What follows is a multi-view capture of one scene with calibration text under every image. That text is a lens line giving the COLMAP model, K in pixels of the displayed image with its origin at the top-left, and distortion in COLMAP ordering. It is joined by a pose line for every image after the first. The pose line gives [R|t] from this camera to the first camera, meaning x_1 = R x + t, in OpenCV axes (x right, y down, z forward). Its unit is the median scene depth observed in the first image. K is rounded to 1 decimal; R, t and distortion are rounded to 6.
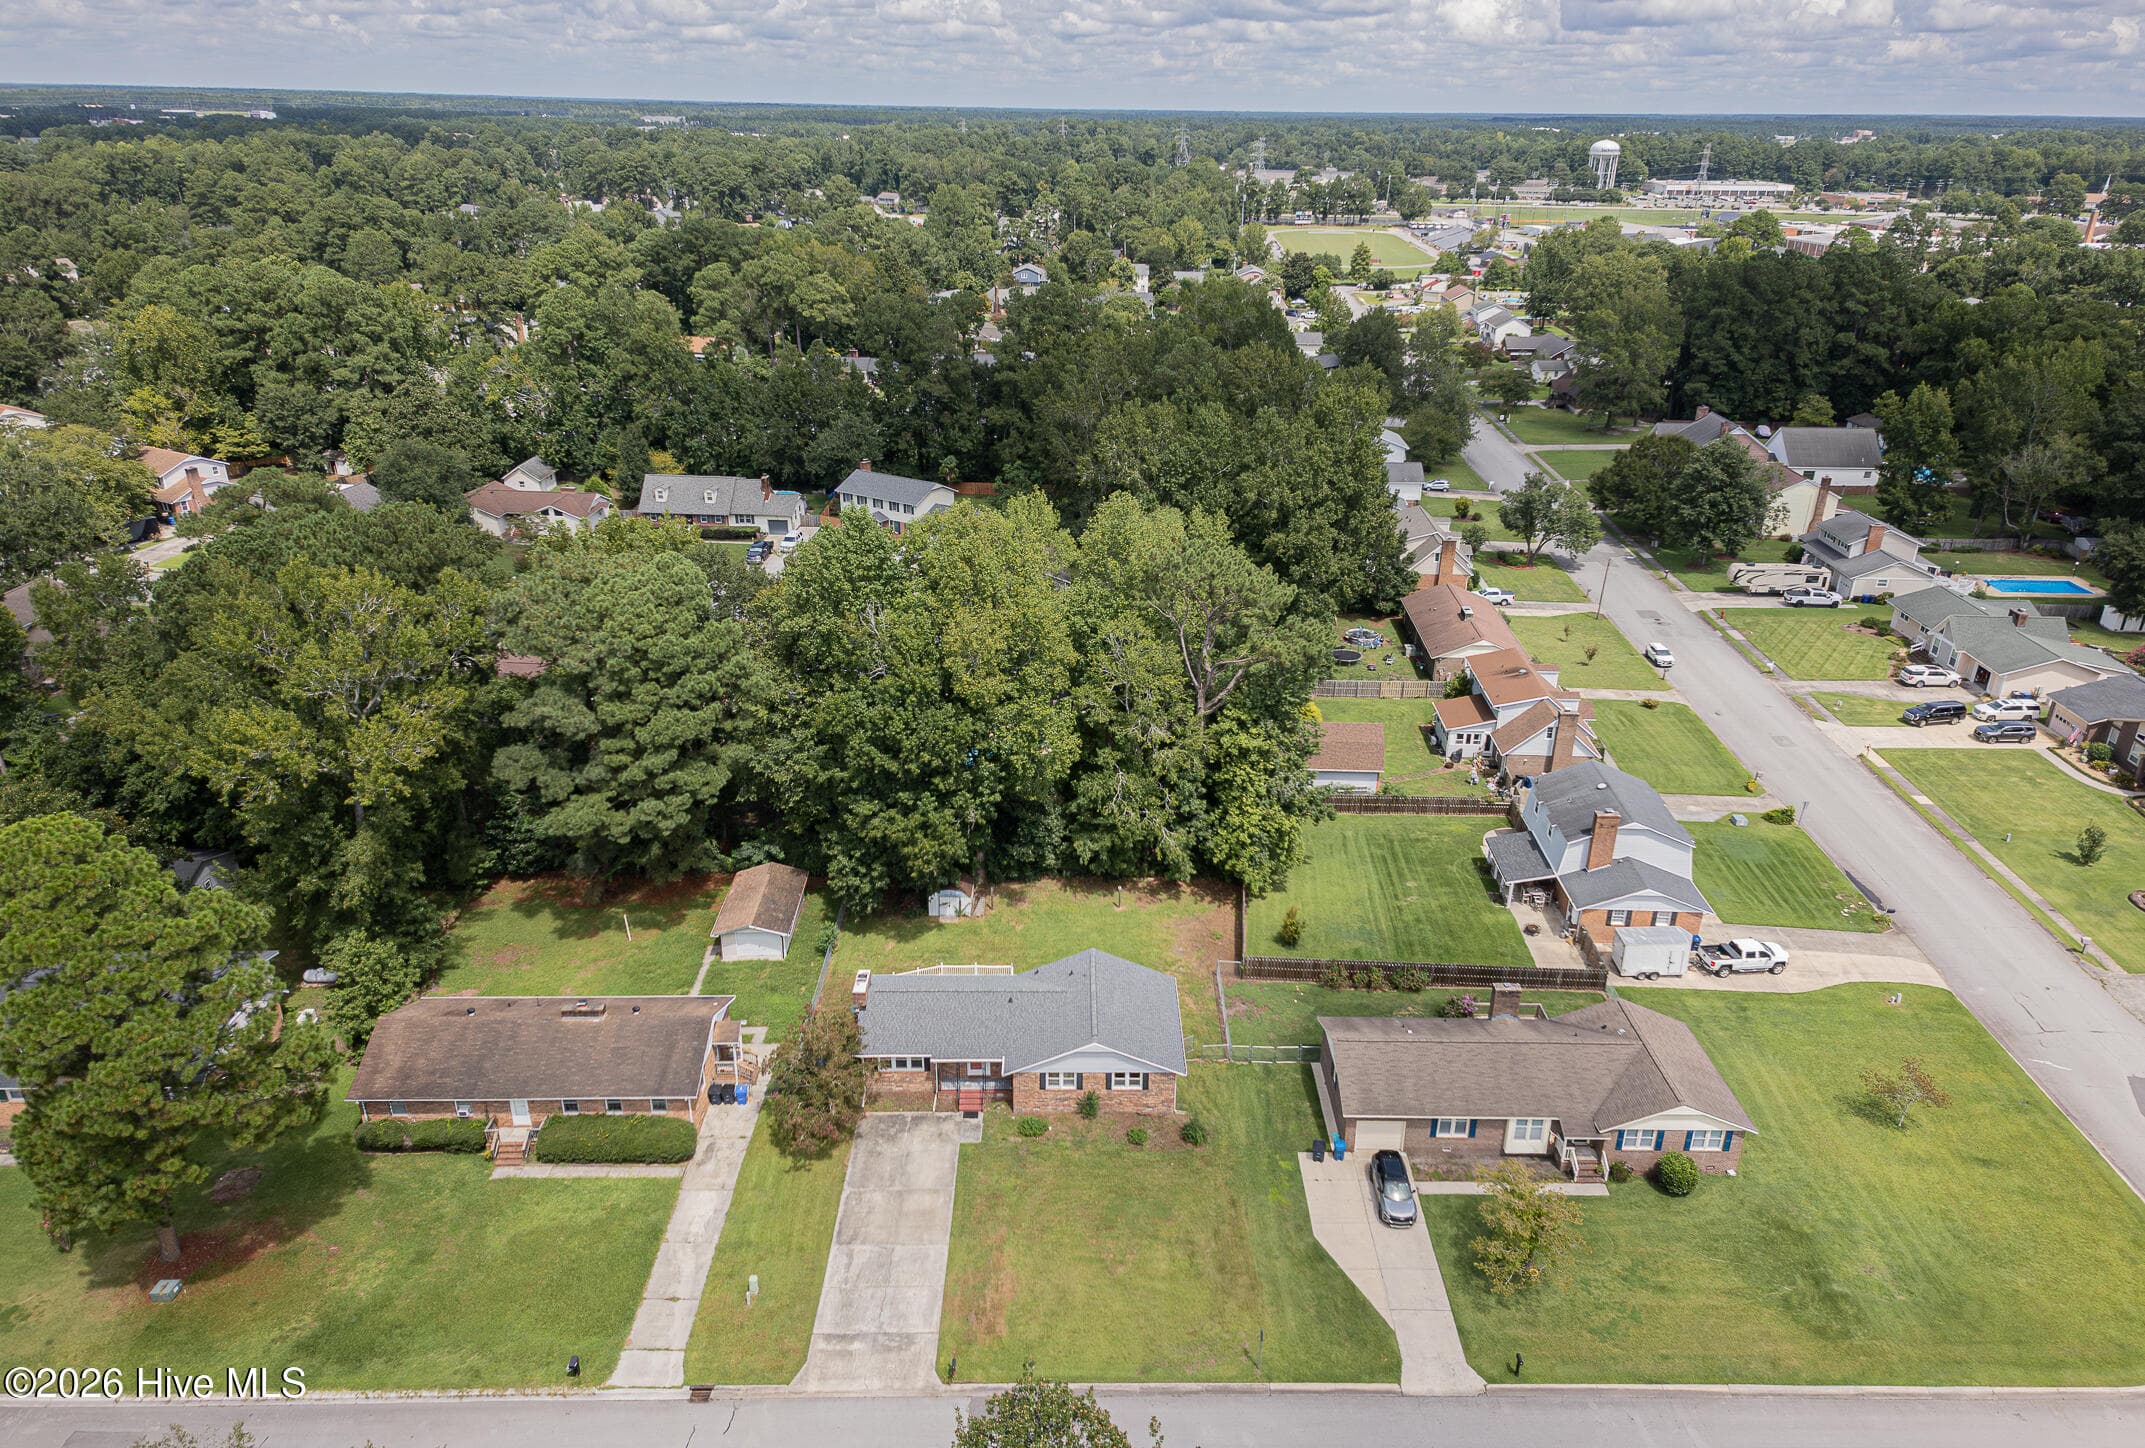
lens RADIAL K [[1395.9, 0, 1099.8], [0, 1395.9, 730.1], [0, 0, 1]] dist [0.087821, -0.068304]
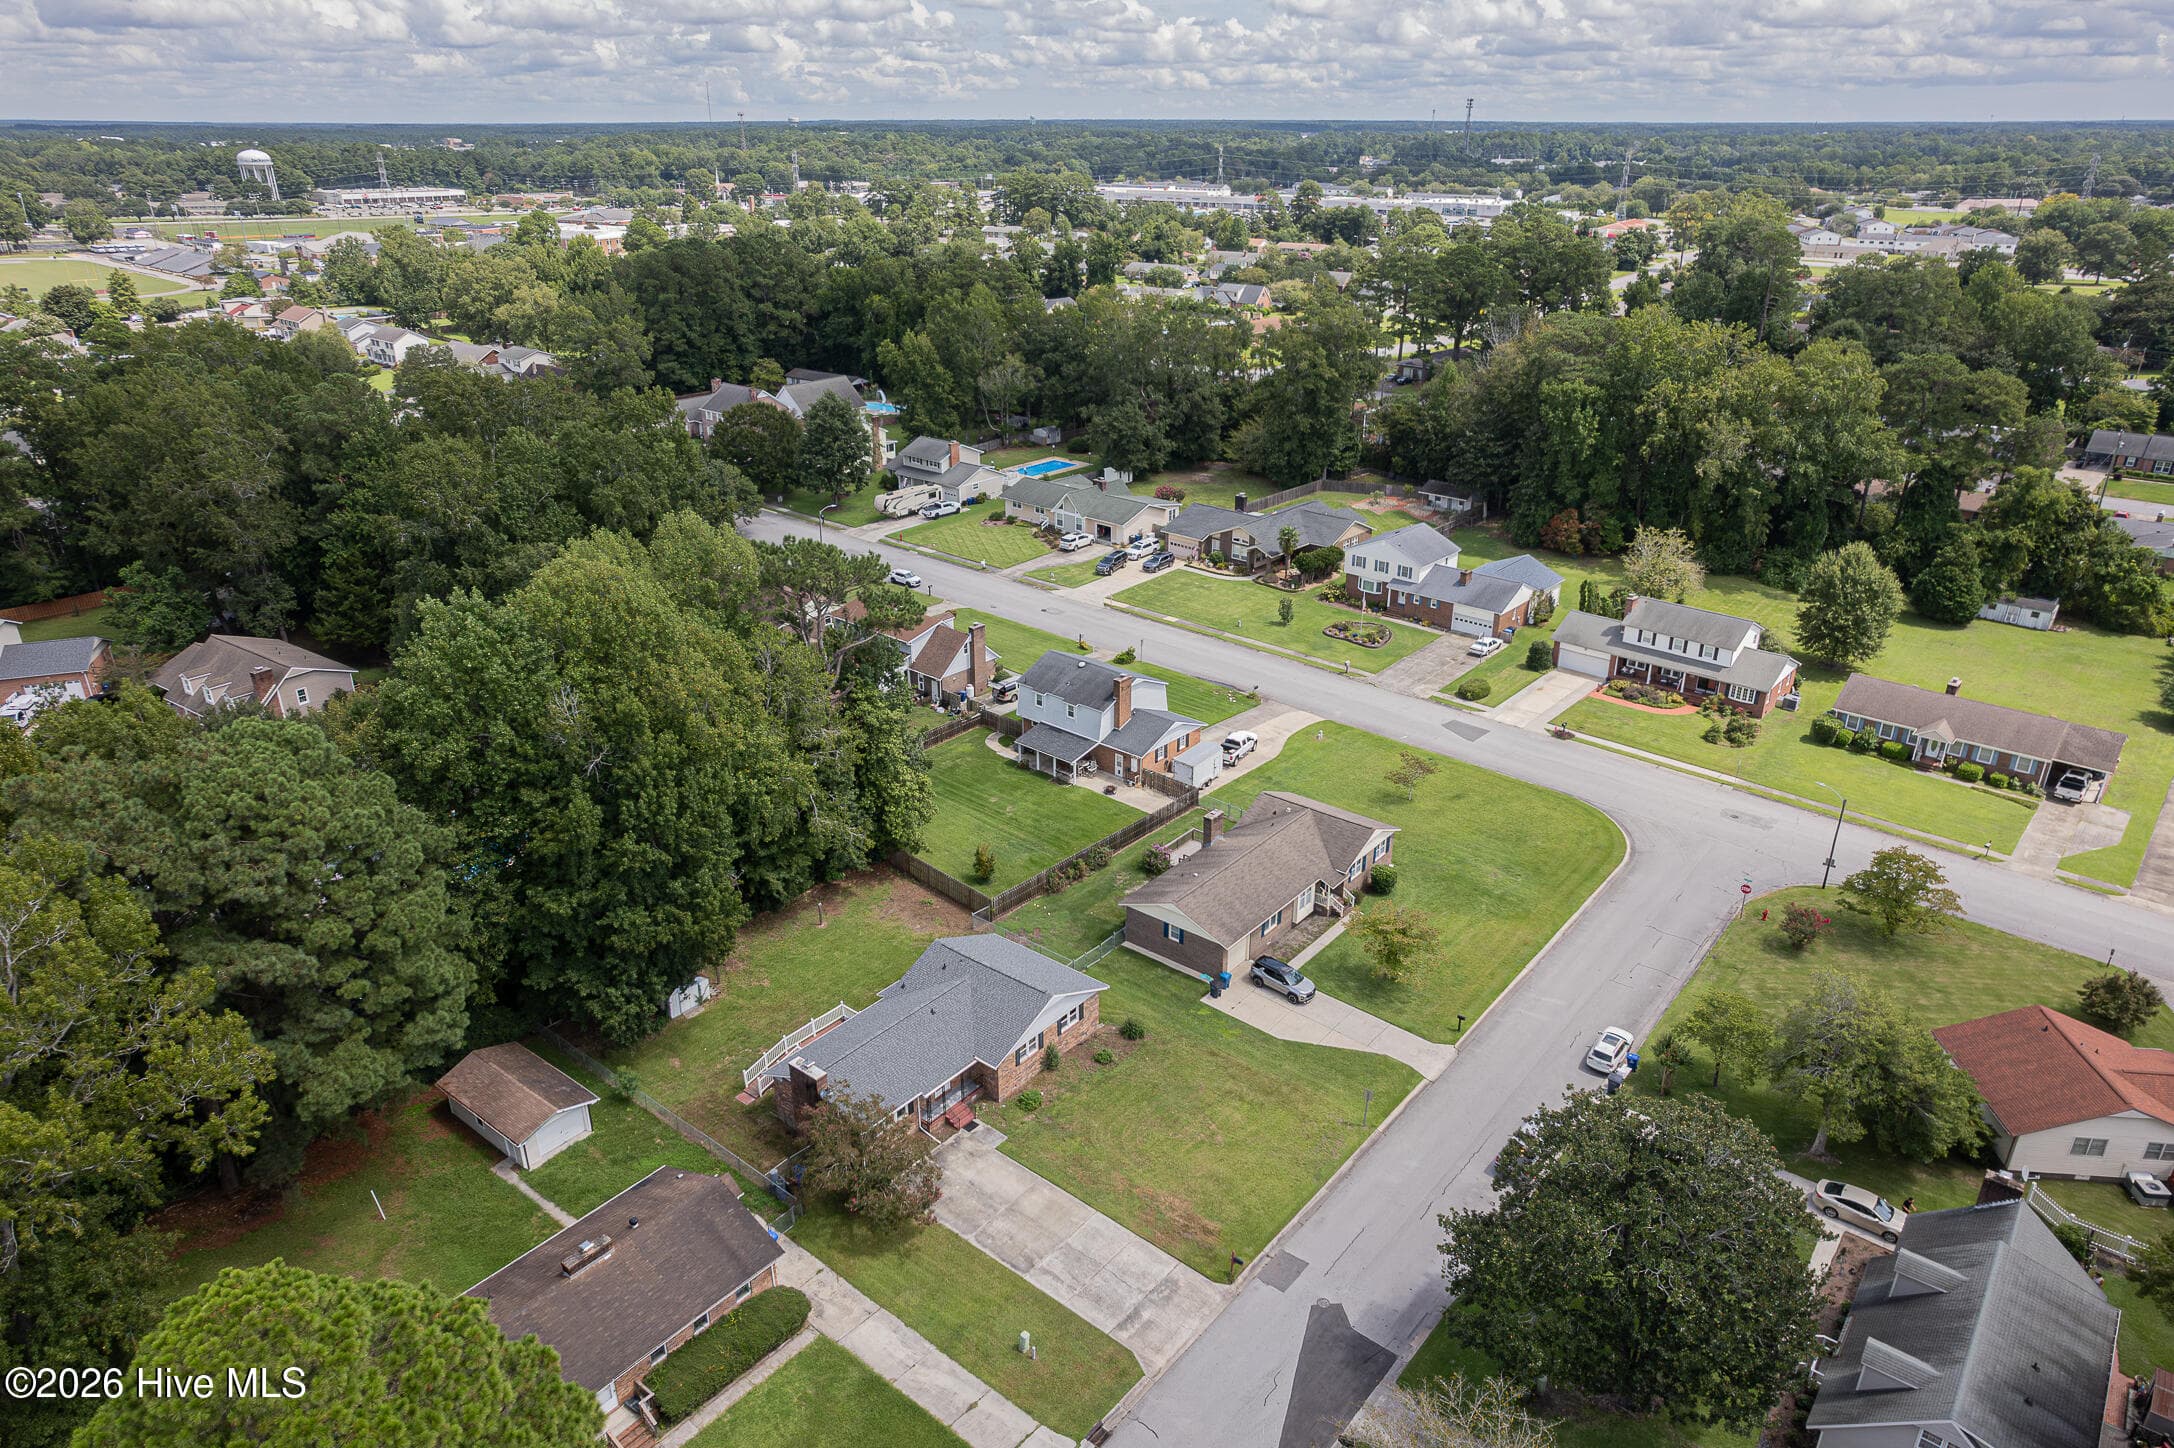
lens RADIAL K [[1410.6, 0, 1091.2], [0, 1410.6, 714.2], [0, 0, 1]] dist [-0.079940, 0.091147]
pose [[0.636949, -0.315500, 0.703388, -0.629813], [0.318073, 0.938689, 0.133013, -0.098900], [-0.702229, 0.139006, 0.698249, 0.215199]]
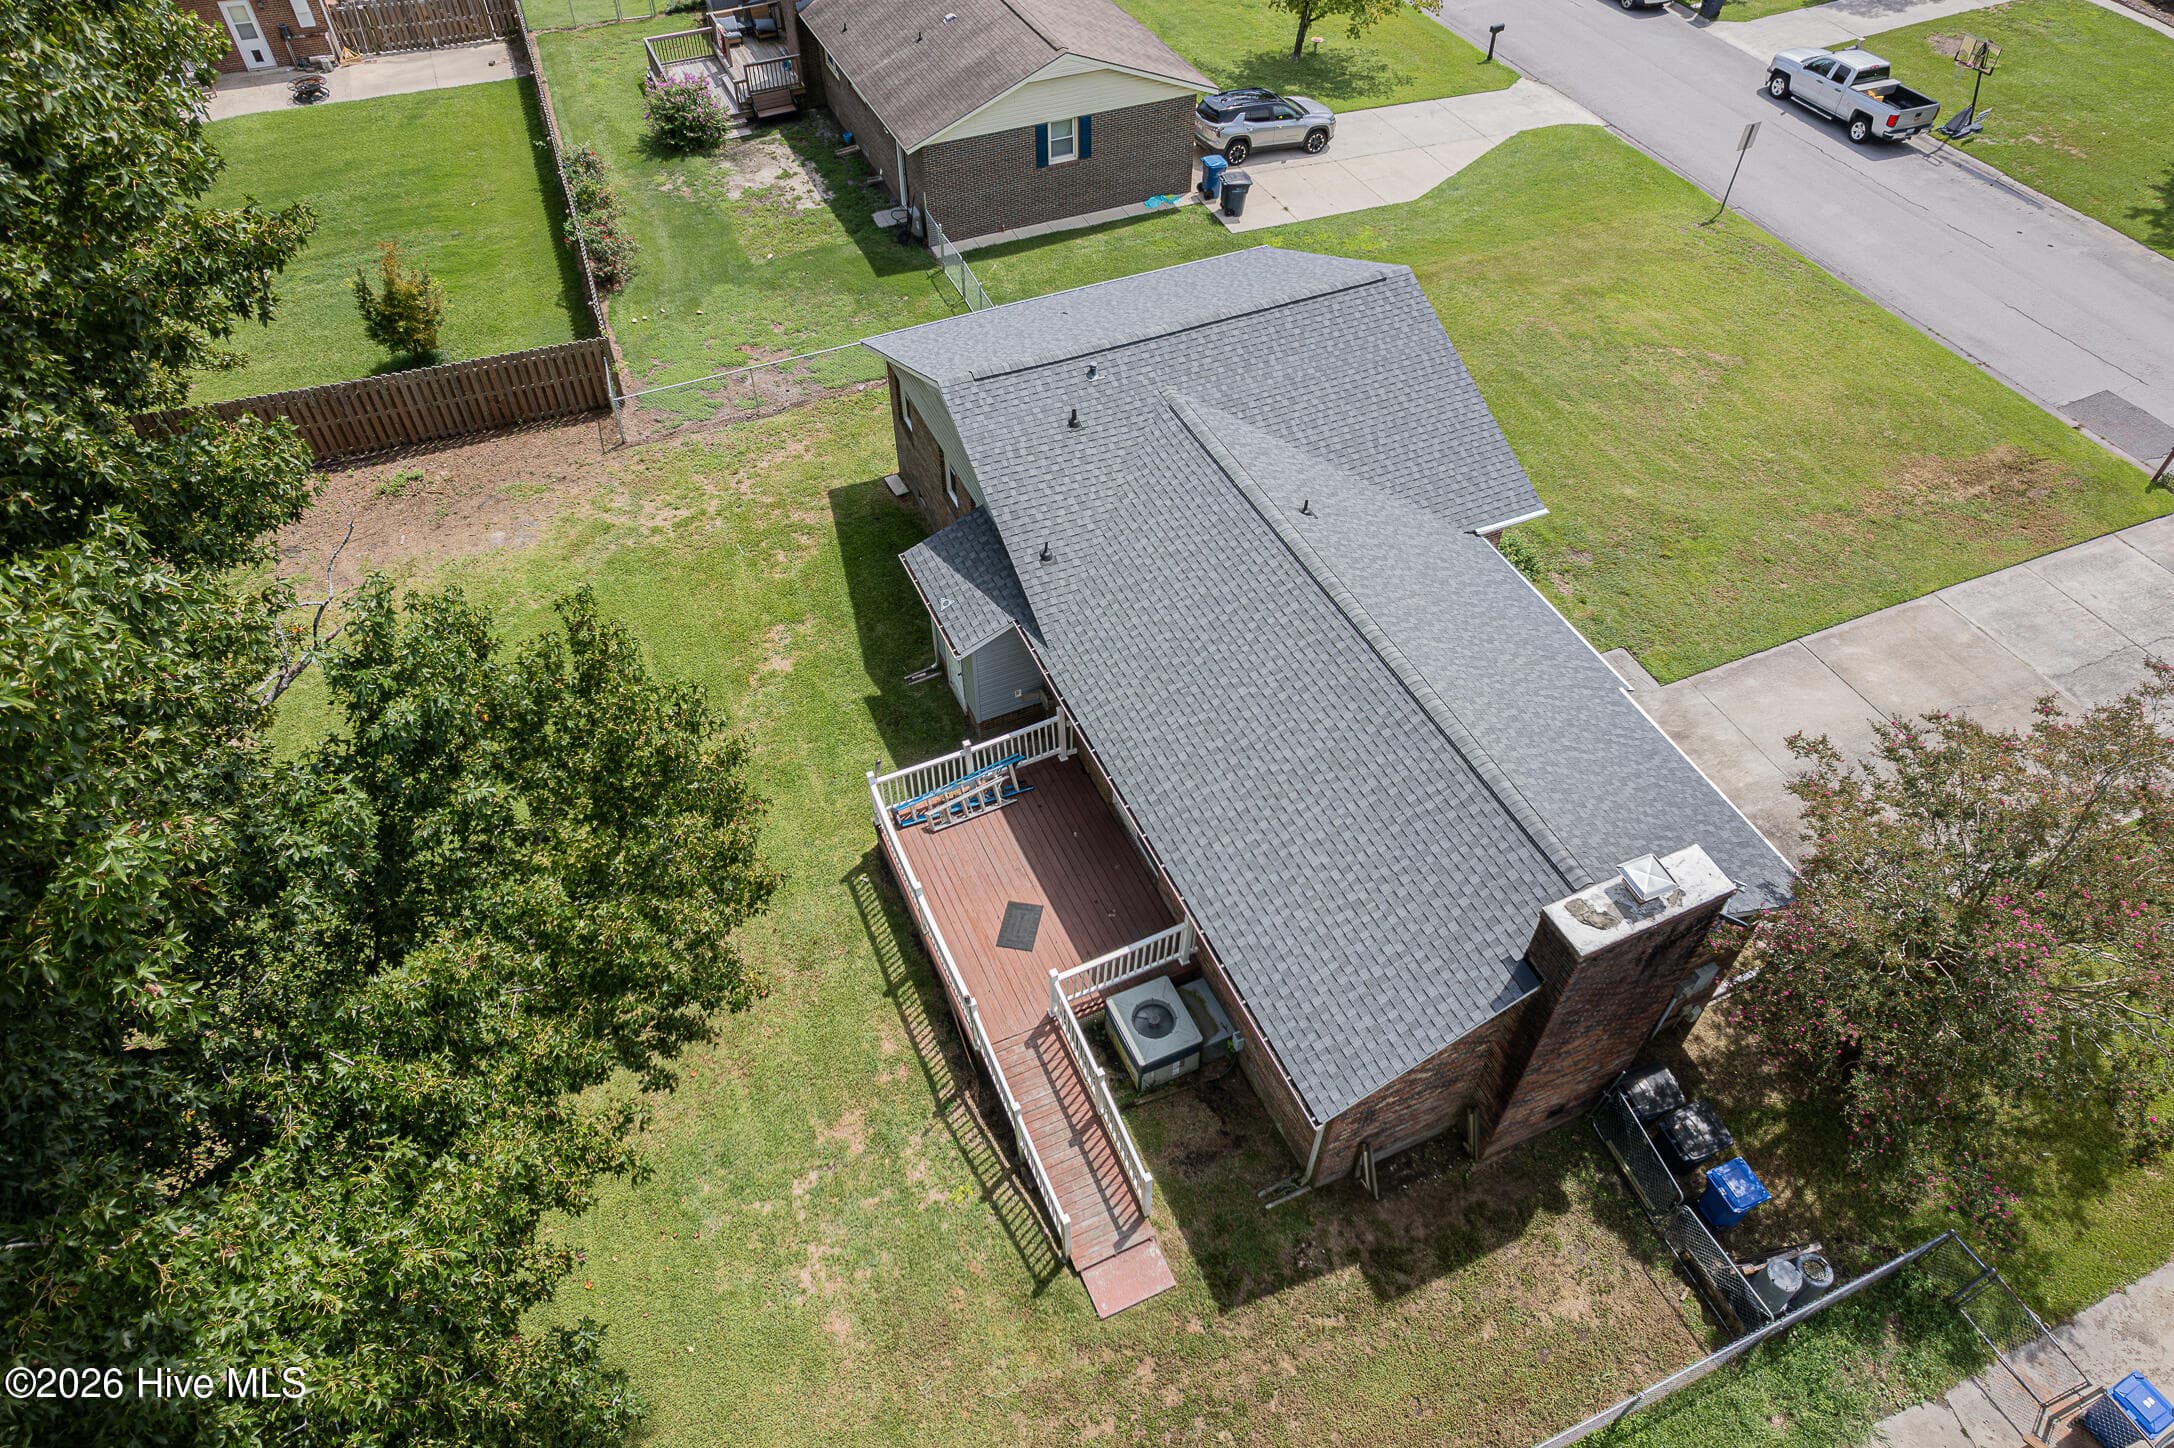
lens RADIAL K [[1390.2, 0, 1089.3], [0, 1390.2, 730.3], [0, 0, 1]] dist [-0.074834, 0.079393]
pose [[-0.391769, -0.689434, 0.609260, -0.247830], [0.368717, 0.489046, 0.790495, -0.017010], [-0.842950, 0.534336, 0.062613, 1.064992]]
